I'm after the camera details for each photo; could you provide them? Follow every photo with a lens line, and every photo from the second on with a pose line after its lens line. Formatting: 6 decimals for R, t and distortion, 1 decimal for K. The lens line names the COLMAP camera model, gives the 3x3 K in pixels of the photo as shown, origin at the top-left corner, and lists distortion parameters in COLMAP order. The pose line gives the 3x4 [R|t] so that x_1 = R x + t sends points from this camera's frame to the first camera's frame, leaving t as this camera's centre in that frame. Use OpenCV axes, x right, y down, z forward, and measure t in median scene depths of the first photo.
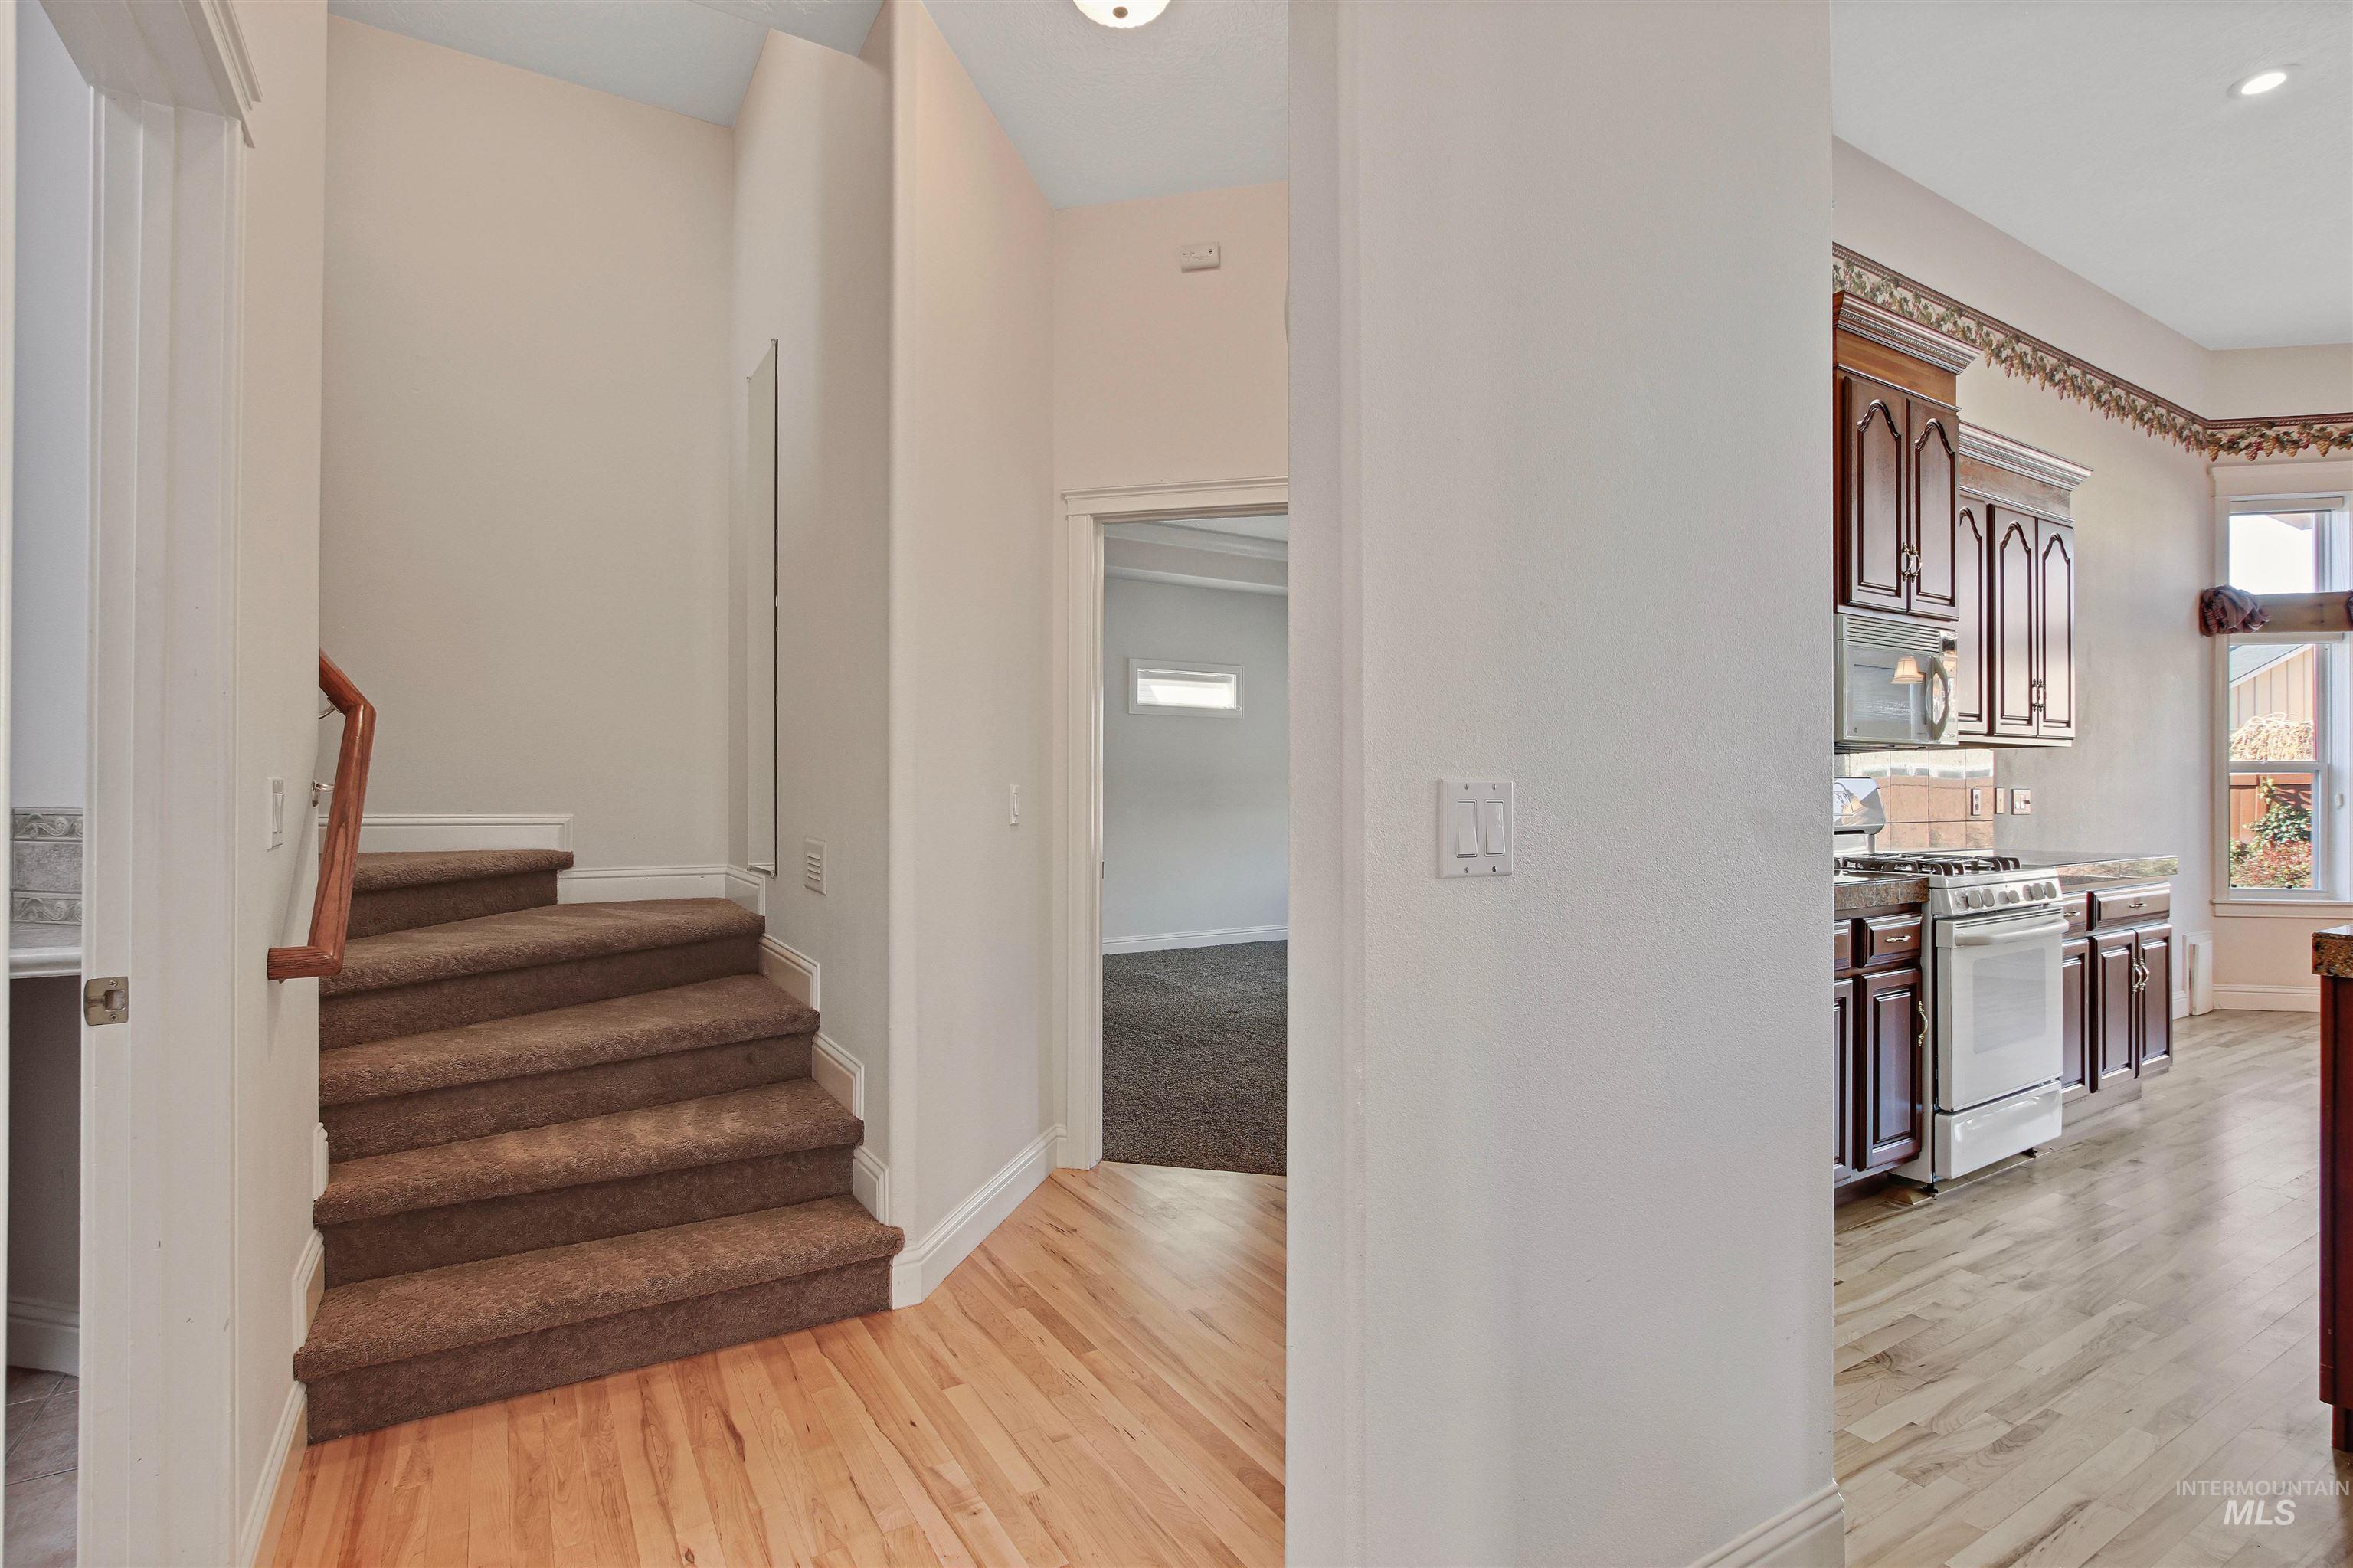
lens RADIAL K [[1135.4, 0, 1176.5], [0, 1135.4, 784.0], [0, 0, 1]] dist [-0.000079, -0.000285]
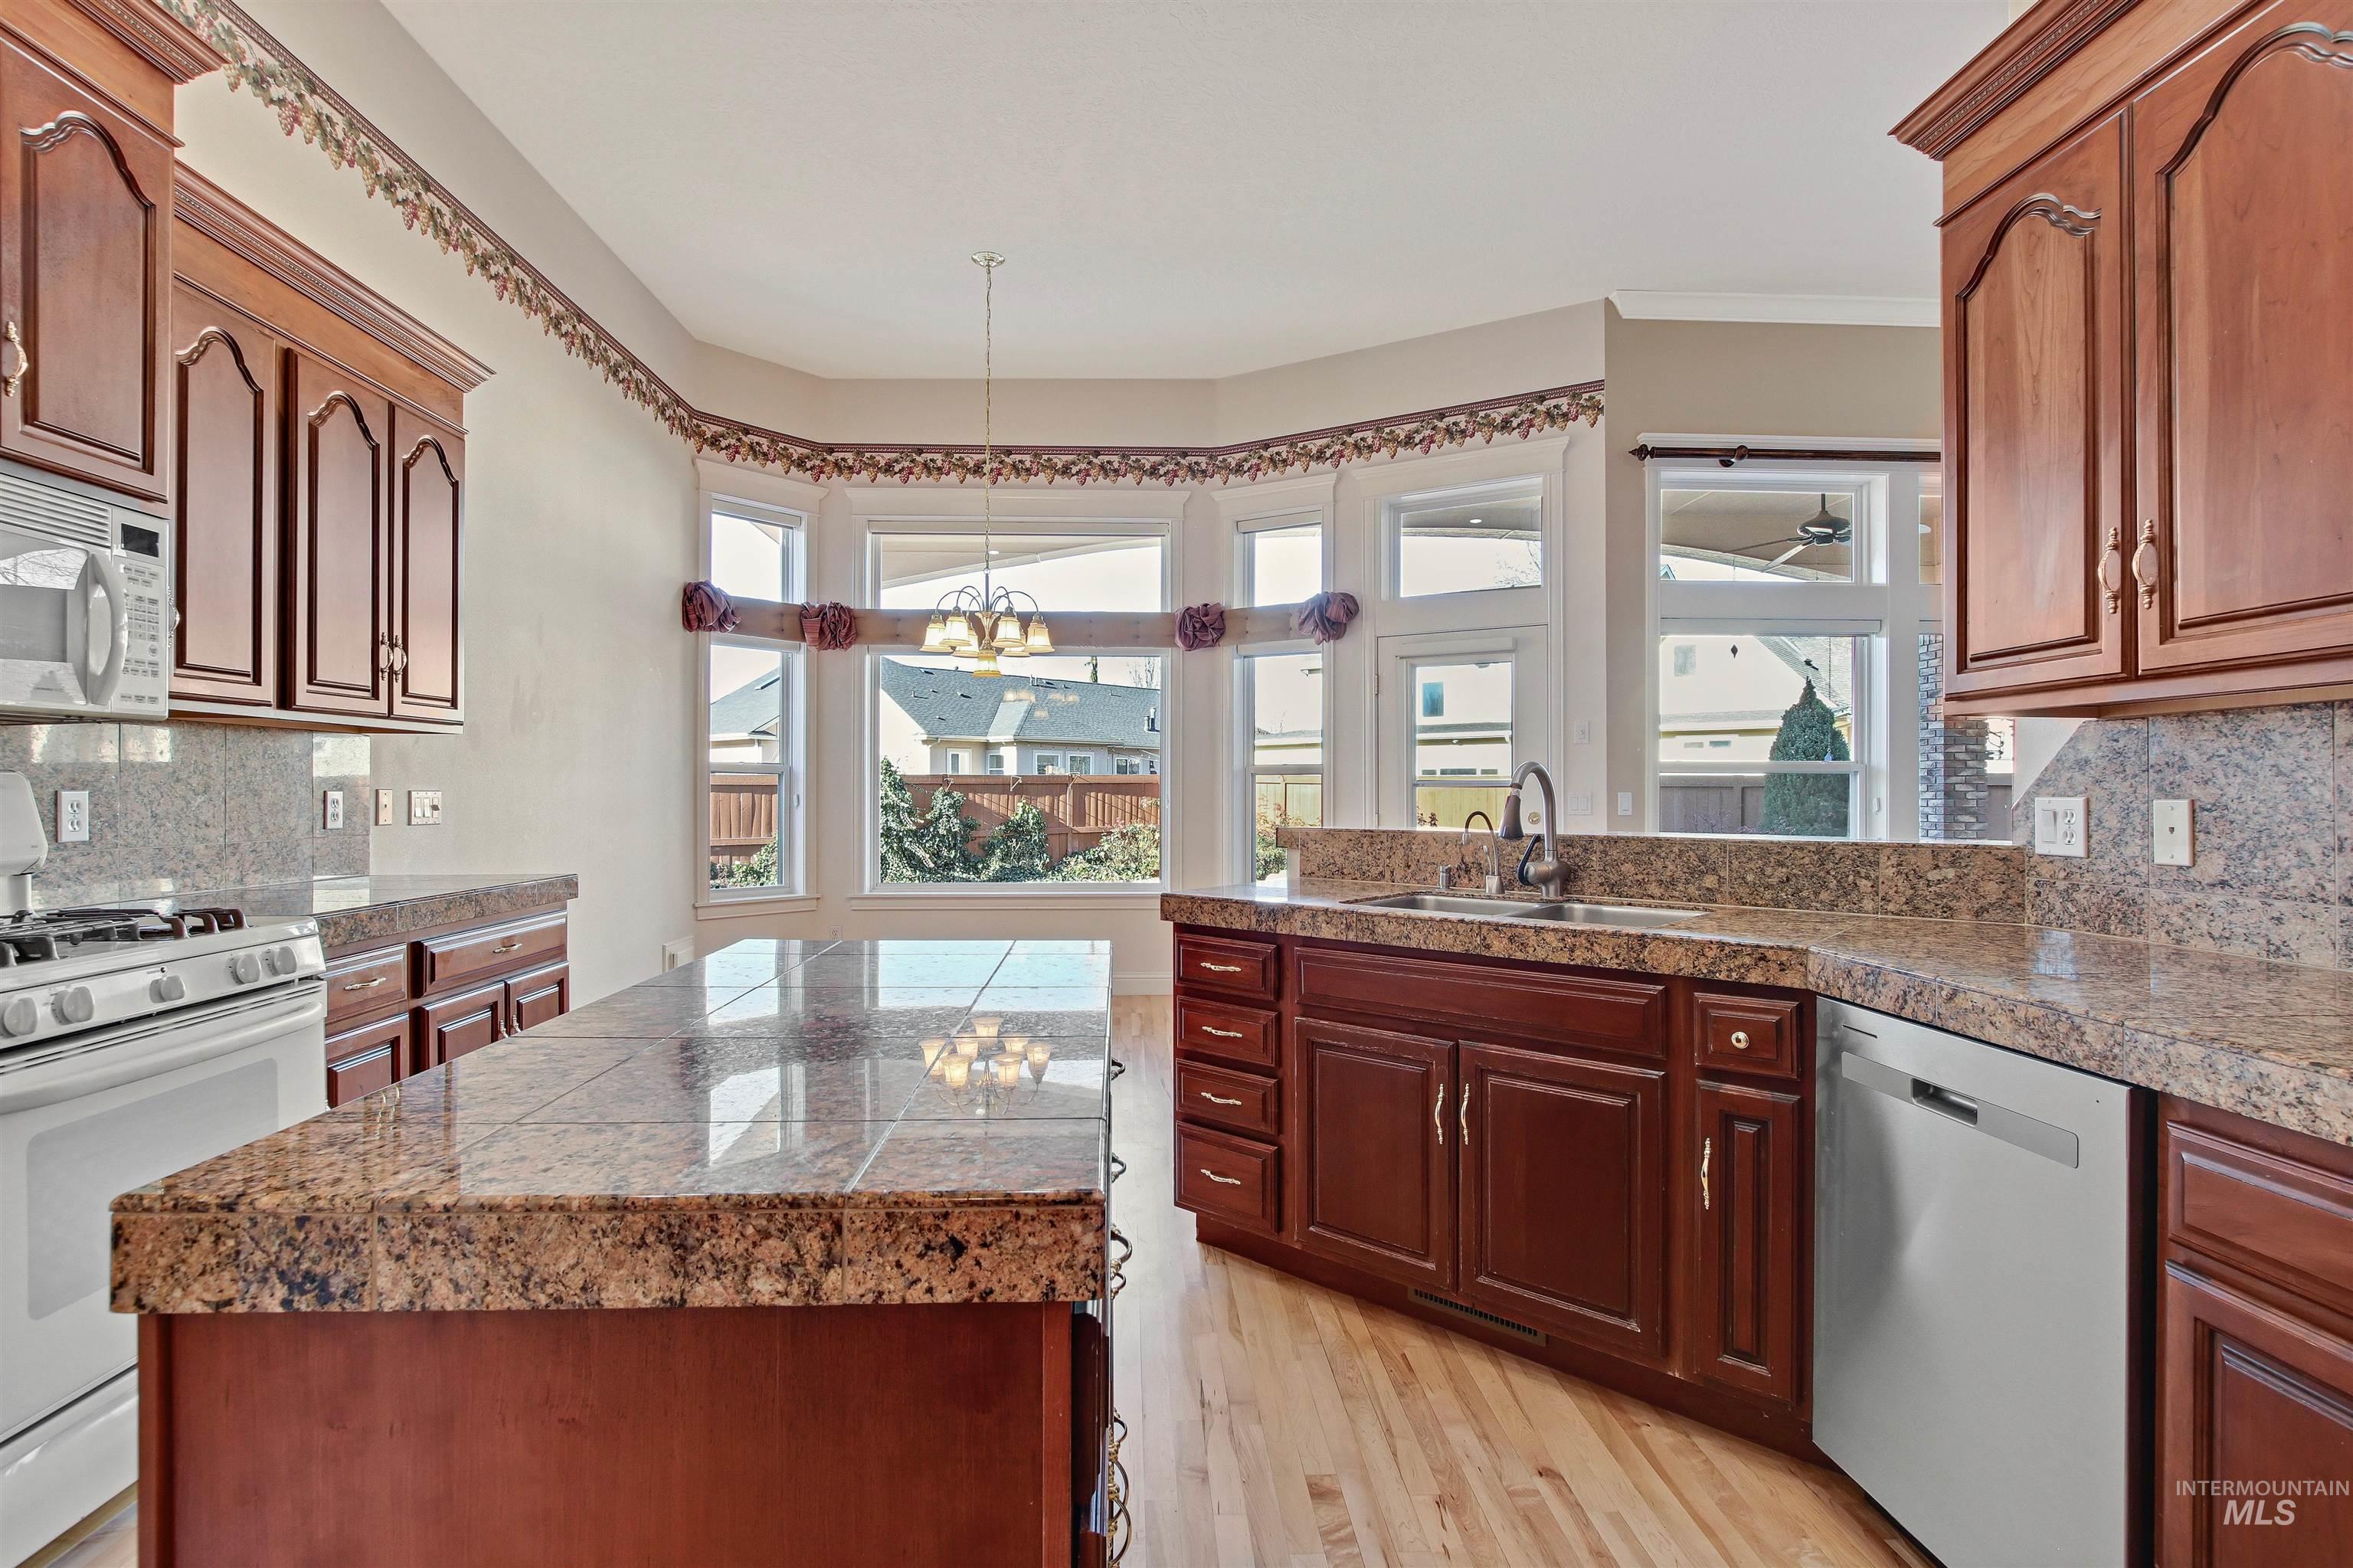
lens RADIAL K [[1094.7, 0, 1191.2], [0, 1094.7, 788.8], [0, 0, 1]] dist [-0.013434, 0.000970]
pose [[0.475314, -0.001882, 0.879814, 0.442277], [-0.002140, 0.999992, 0.003295, -0.000505], [-0.879814, -0.003449, 0.475306, 0.274588]]
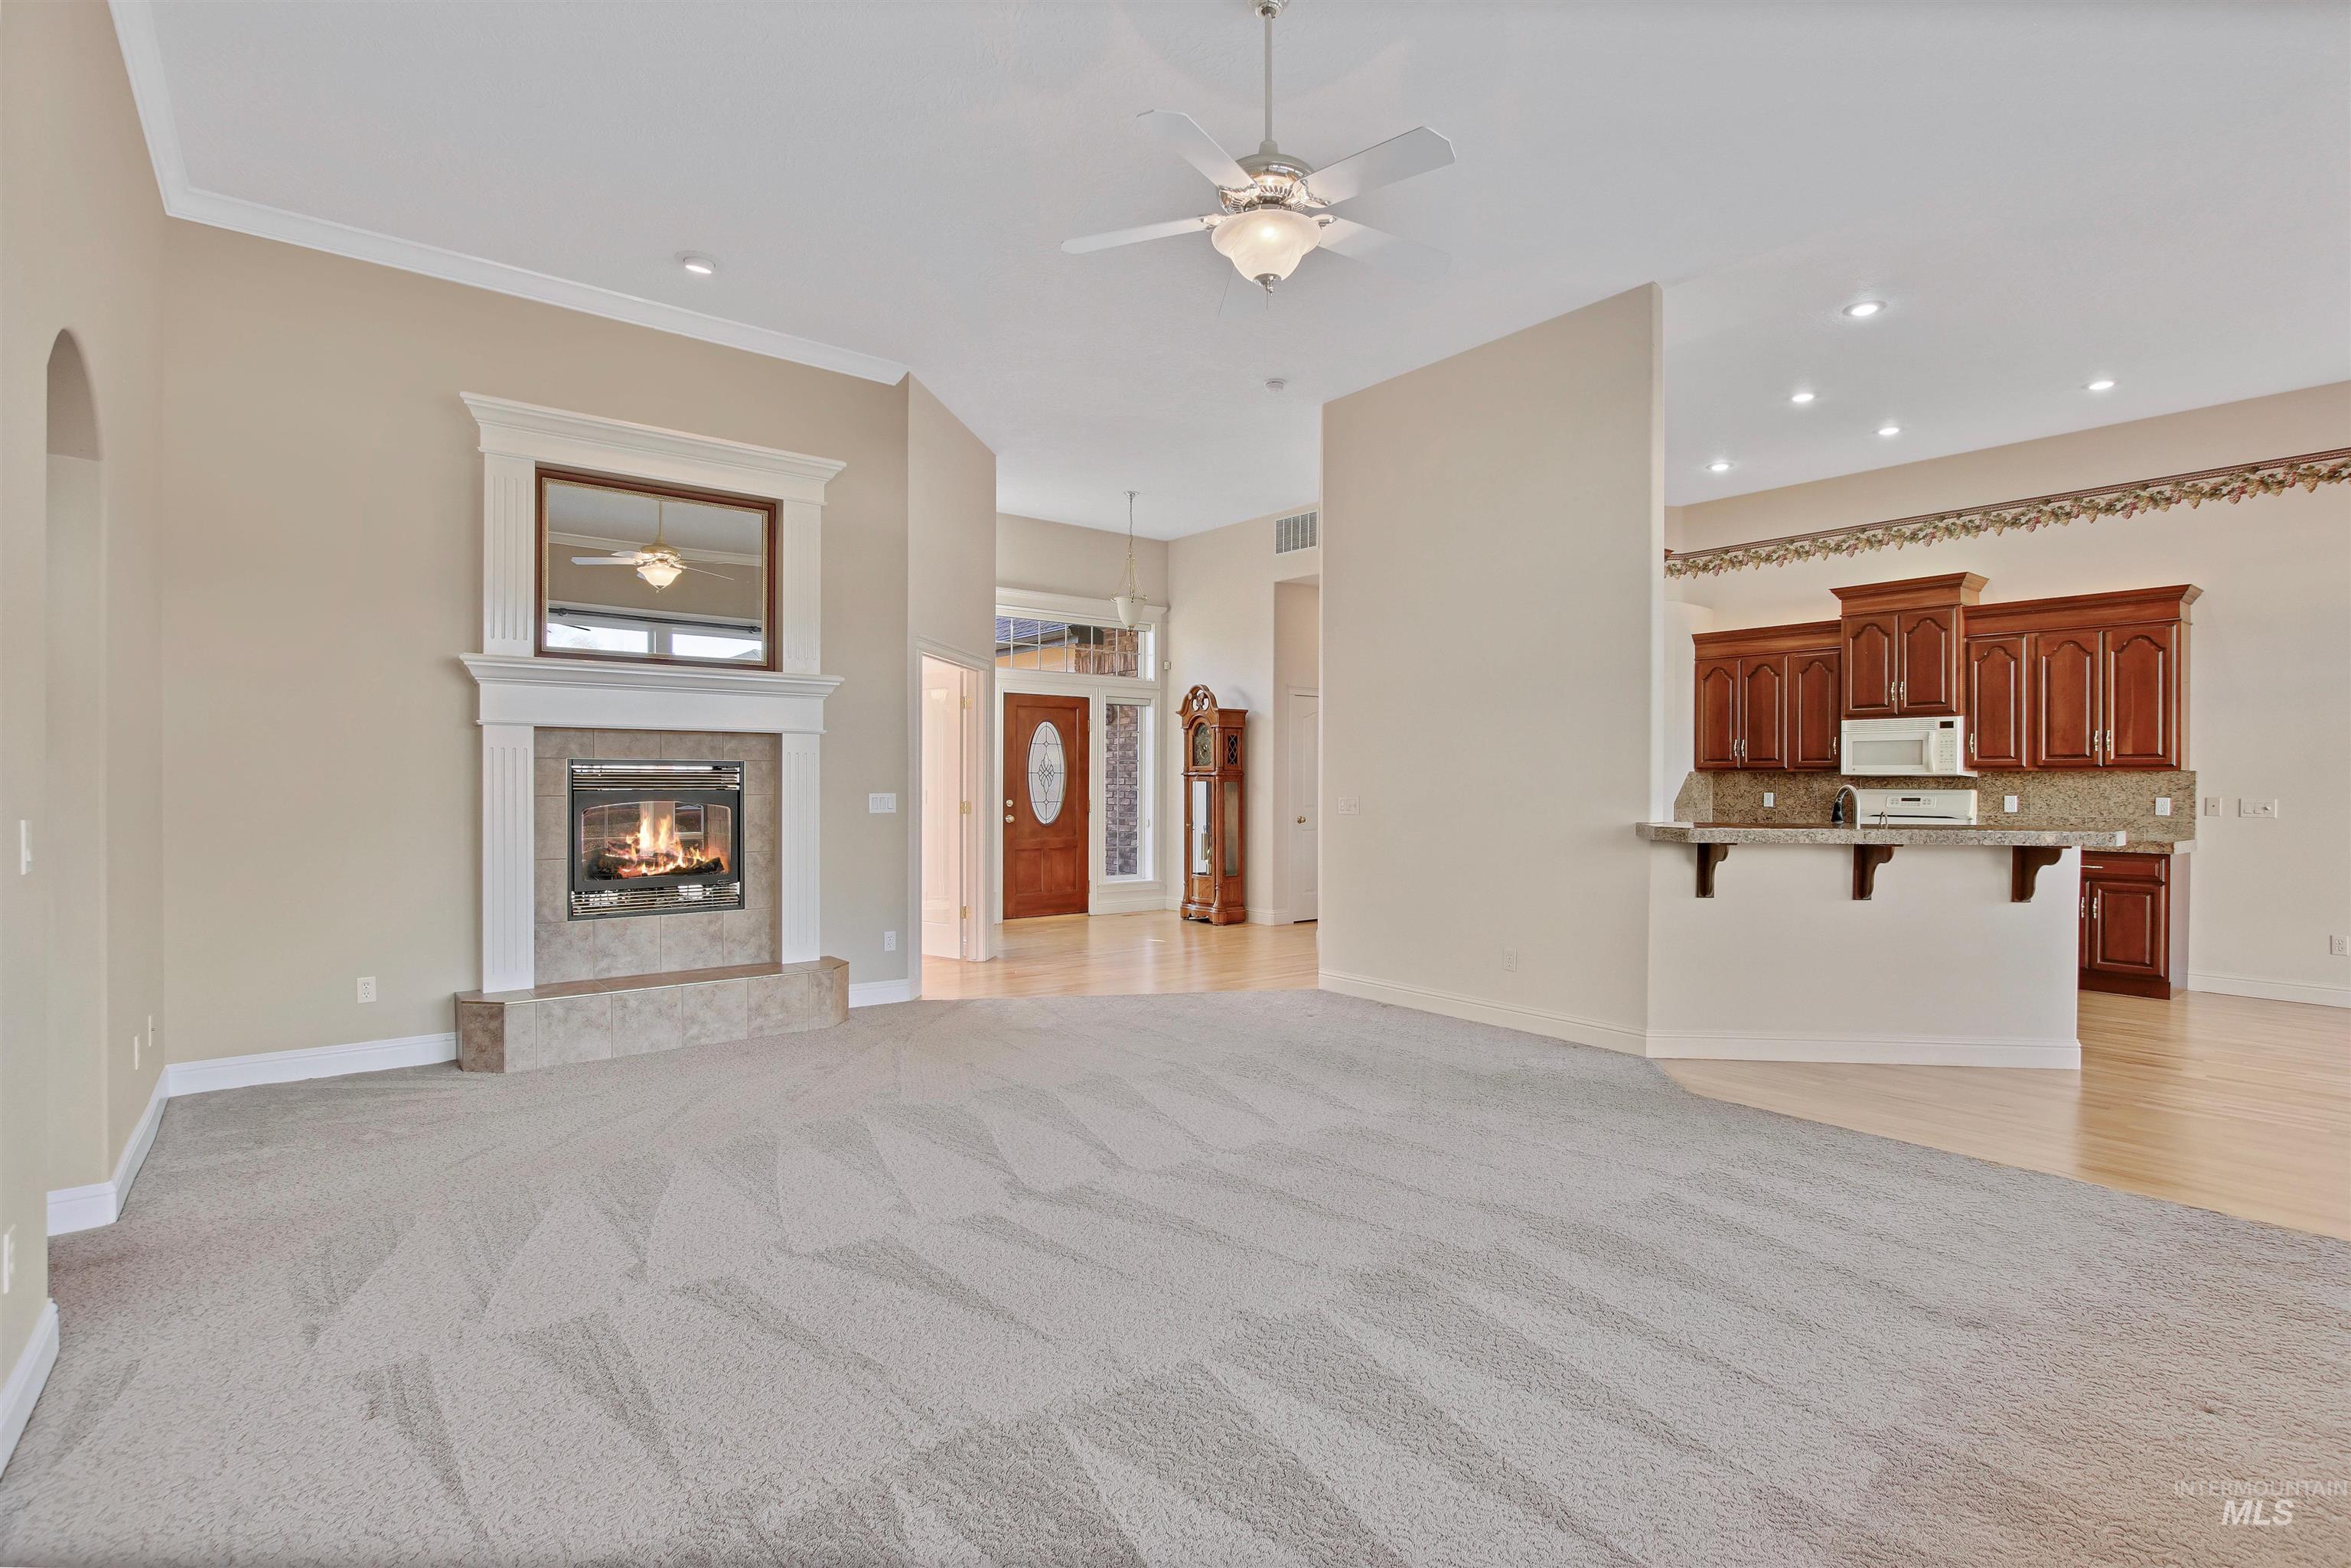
lens RADIAL K [[1135.5, 0, 1186.4], [0, 1135.5, 789.4], [0, 0, 1]] dist [-0.013755, 0.000309]
pose [[0.135743, 0.005673, -0.990728, 2.301357], [0.000000, 0.999984, 0.005726, -0.016643], [0.990744, -0.000778, 0.135741, -0.545346]]
